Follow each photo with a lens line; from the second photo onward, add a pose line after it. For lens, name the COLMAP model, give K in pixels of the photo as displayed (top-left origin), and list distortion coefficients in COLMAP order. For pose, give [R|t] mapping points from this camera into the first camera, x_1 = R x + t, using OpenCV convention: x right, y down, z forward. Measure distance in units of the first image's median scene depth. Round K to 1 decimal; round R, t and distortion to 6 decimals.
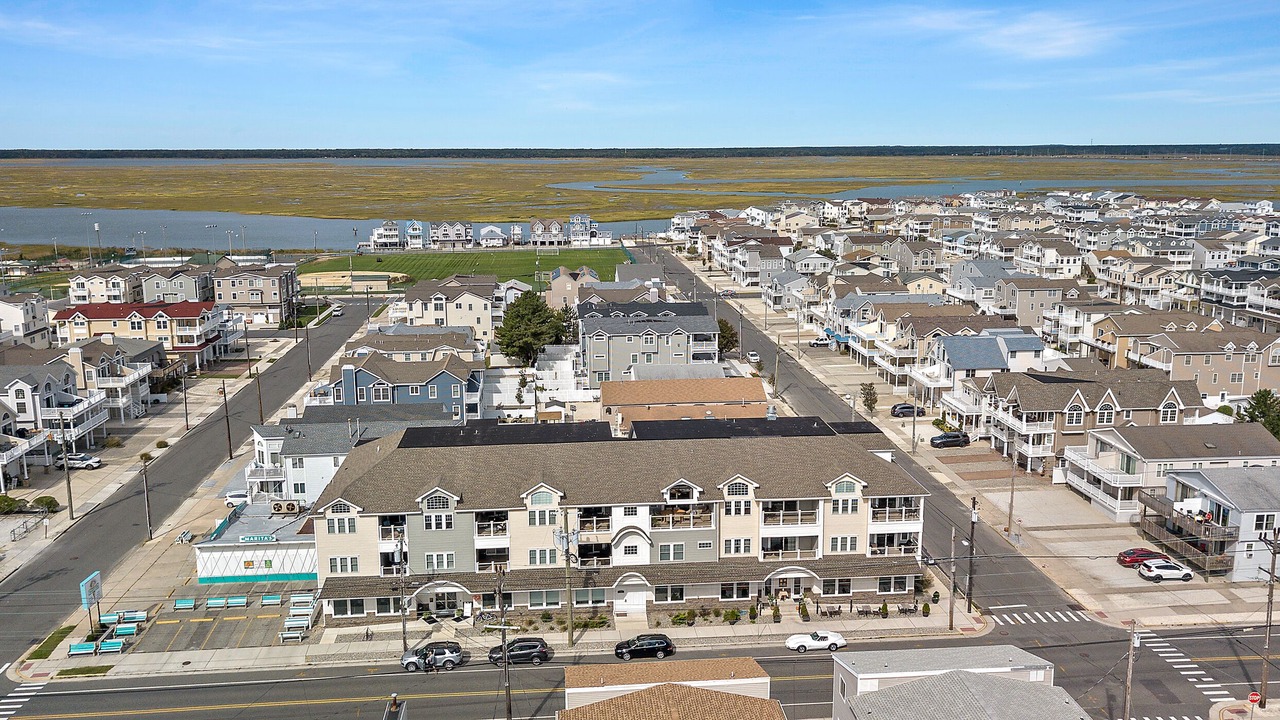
lens RADIAL K [[1067.2, 0, 699.2], [0, 1067.2, 323.3], [0, 0, 1]] dist [0.035889, -0.008583]
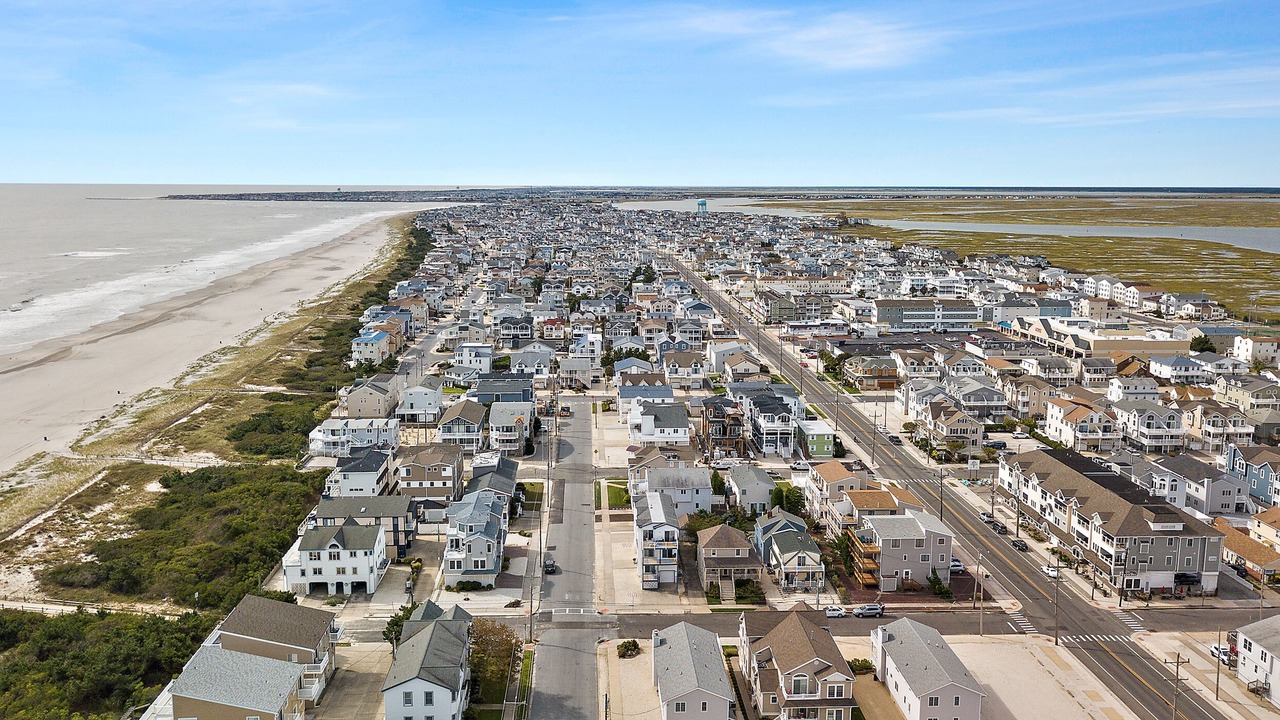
lens RADIAL K [[1007.3, 0, 640.0], [0, 1007.3, 360.0], [0, 0, 1]] dist [0.008899, 0.002120]
pose [[-0.044080, 0.167897, -0.984819, 2.031134], [-0.171199, 0.969925, 0.173021, -0.329886], [0.984250, 0.176226, -0.014010, 0.102804]]
